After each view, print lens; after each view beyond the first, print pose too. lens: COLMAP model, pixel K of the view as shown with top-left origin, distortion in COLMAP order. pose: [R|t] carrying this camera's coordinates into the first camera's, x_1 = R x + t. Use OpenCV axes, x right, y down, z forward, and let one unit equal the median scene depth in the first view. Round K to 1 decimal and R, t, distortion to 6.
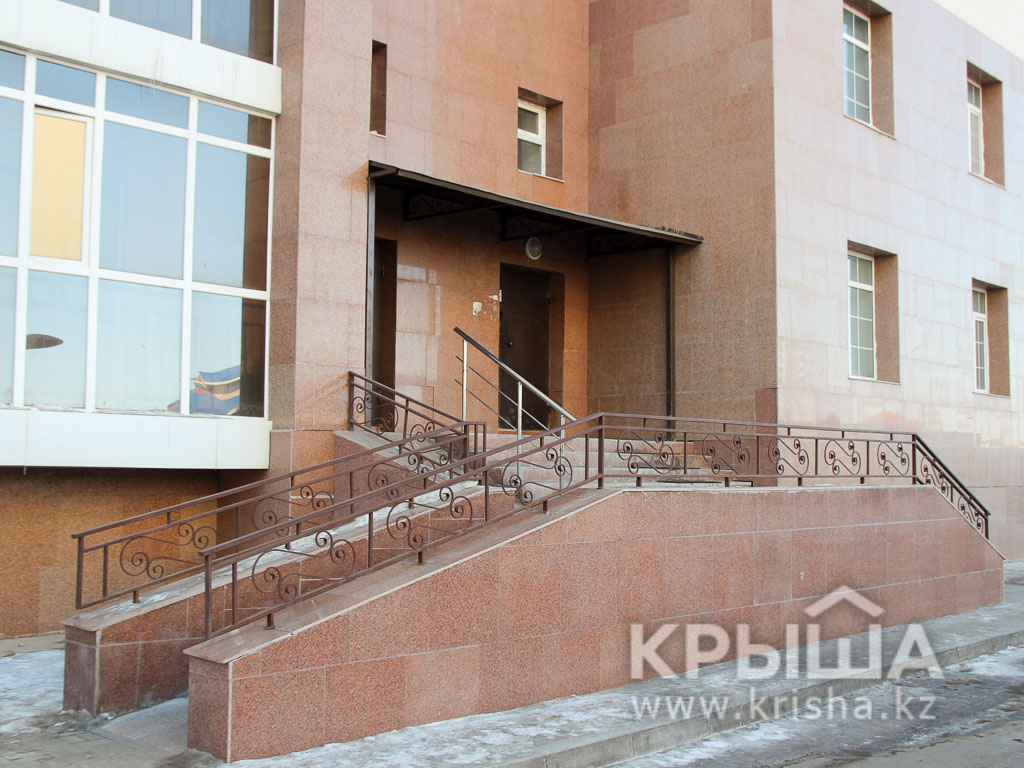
lens RADIAL K [[1314.3, 0, 512.0], [0, 1314.3, 384.0], [0, 0, 1]] dist [-0.056960, 0.005881]
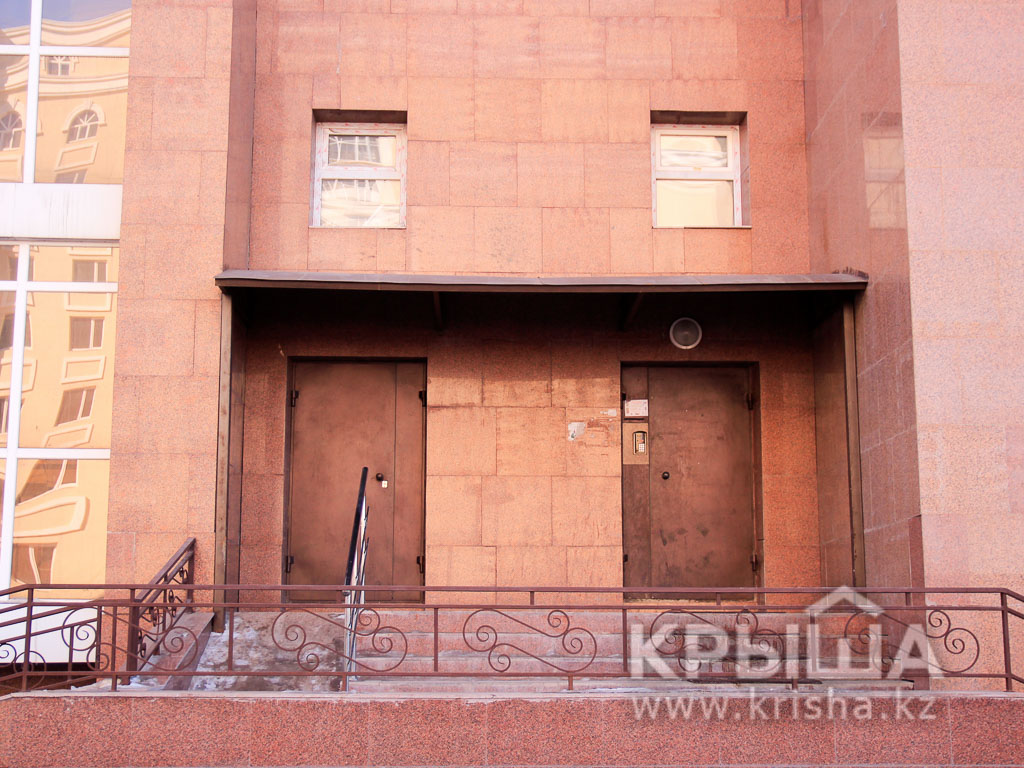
lens RADIAL K [[1565.4, 0, 512.0], [0, 1565.4, 384.0], [0, 0, 1]] dist [-0.018631, -0.045624]
pose [[0.672823, -0.129437, -0.728392, 0.600043], [0.052679, 0.990458, -0.127347, 0.024552], [0.737925, 0.047311, 0.673222, 0.420423]]
